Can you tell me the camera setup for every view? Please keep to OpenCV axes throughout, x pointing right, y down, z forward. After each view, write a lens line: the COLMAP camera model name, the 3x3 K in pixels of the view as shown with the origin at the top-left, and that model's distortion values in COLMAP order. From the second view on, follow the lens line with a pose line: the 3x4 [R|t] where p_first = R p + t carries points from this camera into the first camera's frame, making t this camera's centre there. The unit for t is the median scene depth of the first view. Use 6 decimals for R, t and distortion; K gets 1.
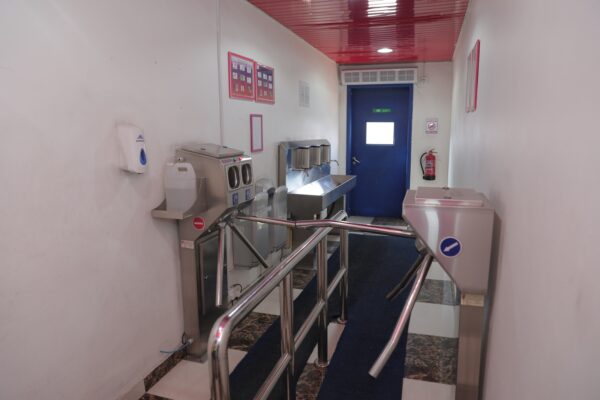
lens RADIAL K [[414.2, 0, 303.0], [0, 414.2, 198.9], [0, 0, 1]] dist [-0.062791, 0.001791]
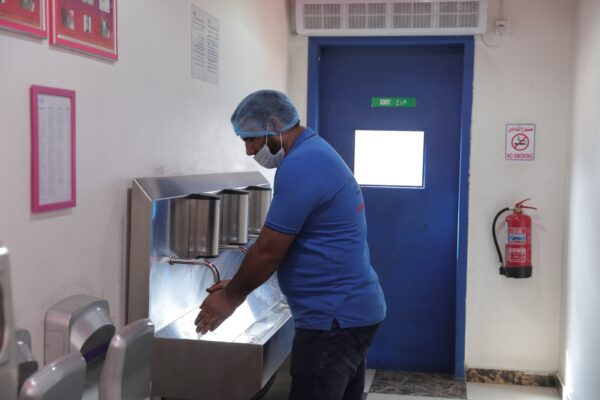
lens RADIAL K [[902.3, 0, 298.1], [0, 902.3, 198.9], [0, 0, 1]] dist [0.017044, 0.000000]
pose [[0.992457, 0.011523, 0.122048, -0.007790], [0.002138, 0.993794, -0.111215, -0.025502], [-0.122572, 0.110637, 0.986274, 0.171037]]
